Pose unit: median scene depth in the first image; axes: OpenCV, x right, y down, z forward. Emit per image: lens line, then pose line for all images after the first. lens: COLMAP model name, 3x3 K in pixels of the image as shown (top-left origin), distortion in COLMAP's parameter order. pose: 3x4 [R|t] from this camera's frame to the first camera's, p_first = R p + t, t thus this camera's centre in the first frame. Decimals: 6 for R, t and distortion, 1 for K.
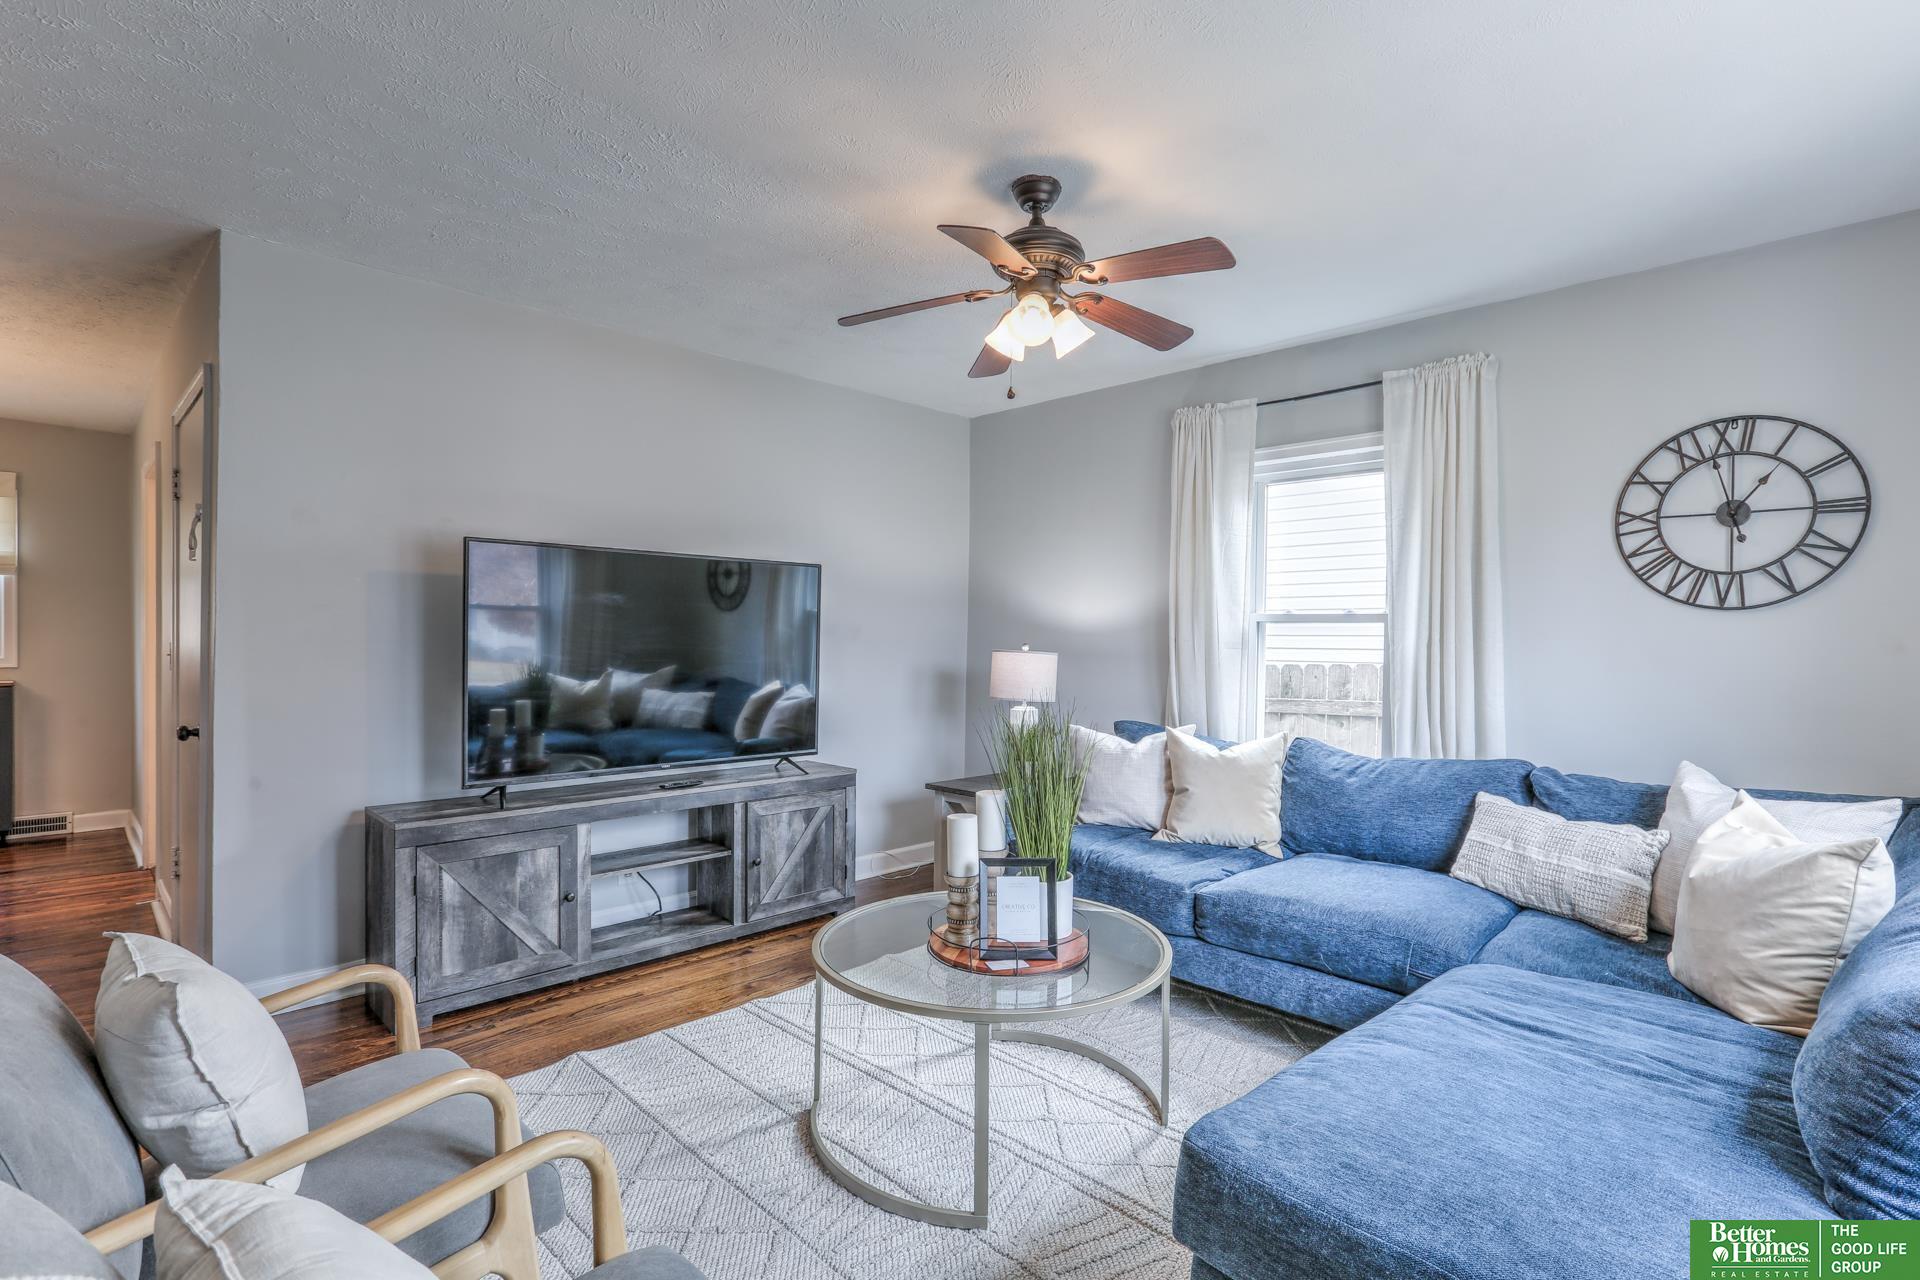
lens RADIAL K [[894.7, 0, 952.9], [0, 894.7, 642.8], [0, 0, 1]] dist [-0.031138, 0.021224]
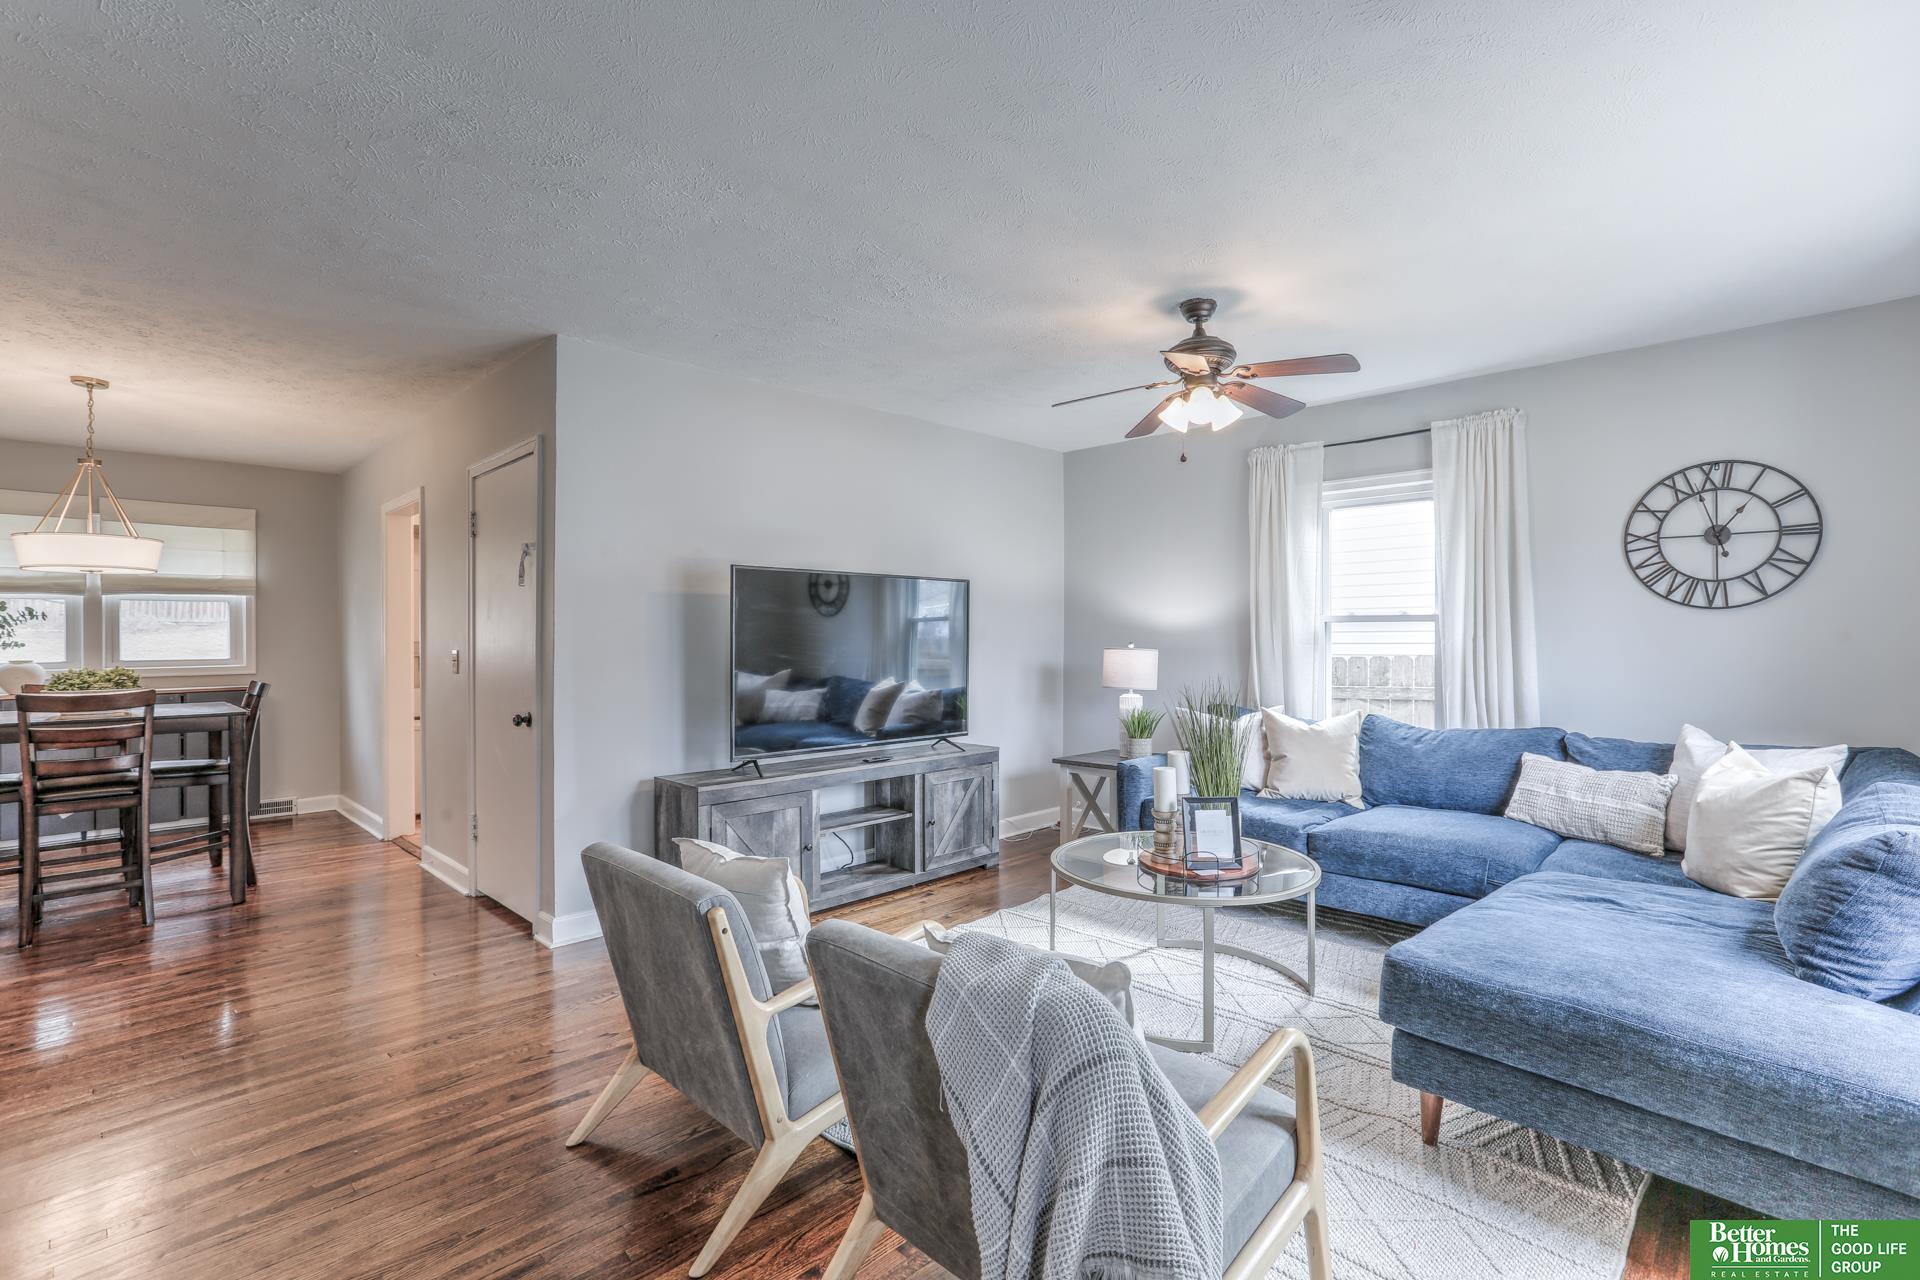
lens RADIAL K [[867.7, 0, 945.8], [0, 867.7, 630.3], [0, 0, 1]] dist [-0.032436, 0.024050]
pose [[0.999907, -0.013493, -0.001741, -0.243149], [0.013467, 0.999810, -0.014071, -0.003212], [0.001930, 0.014046, 0.999899, -0.253708]]
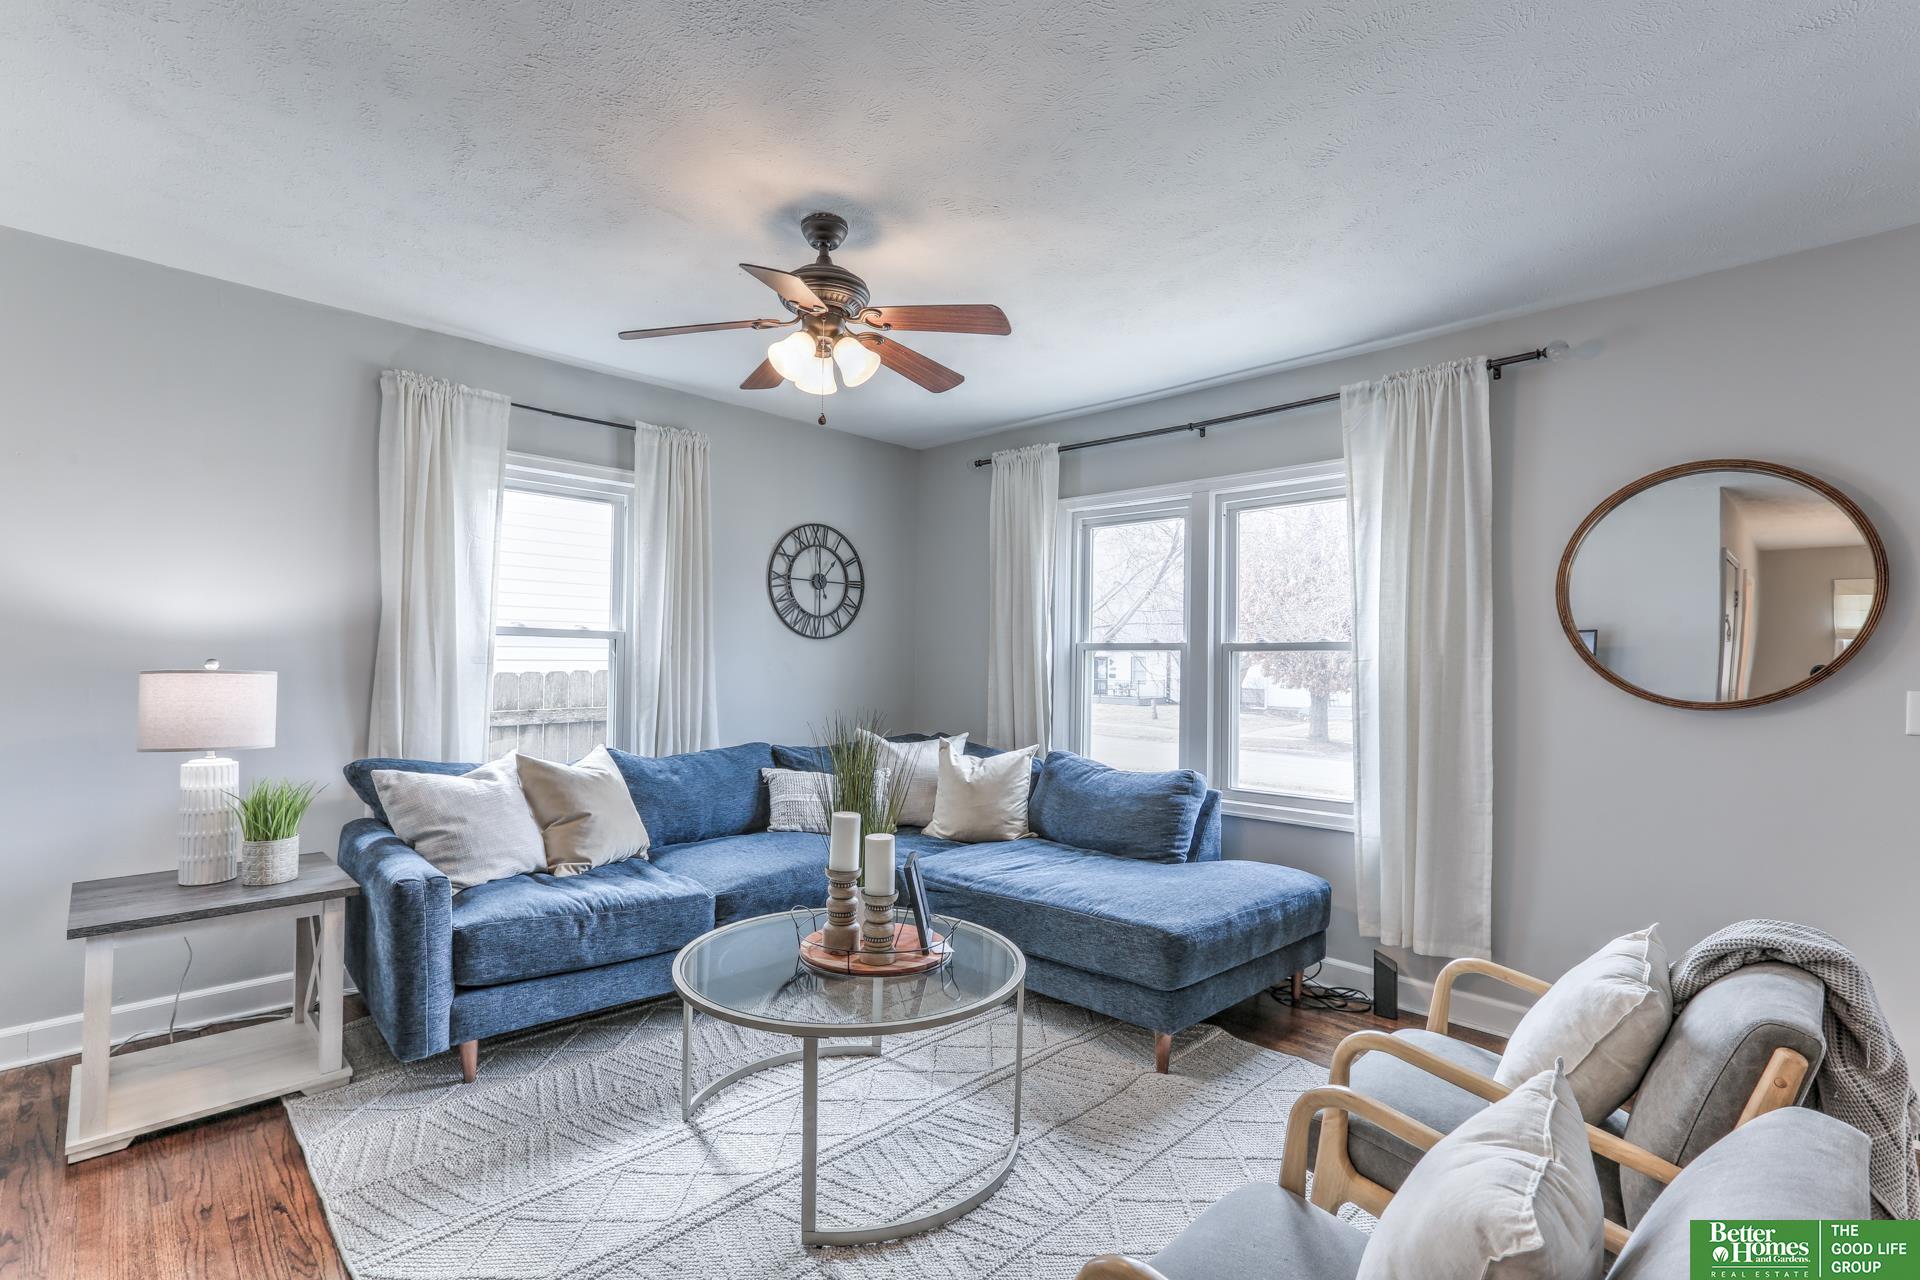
lens RADIAL K [[894.7, 0, 952.9], [0, 894.7, 642.8], [0, 0, 1]] dist [-0.031138, 0.021224]
pose [[0.017101, 0.011145, 0.999792, -0.773965], [-0.010565, 0.999884, -0.010965, -0.012965], [-0.999798, -0.010376, 0.017217, 0.682061]]
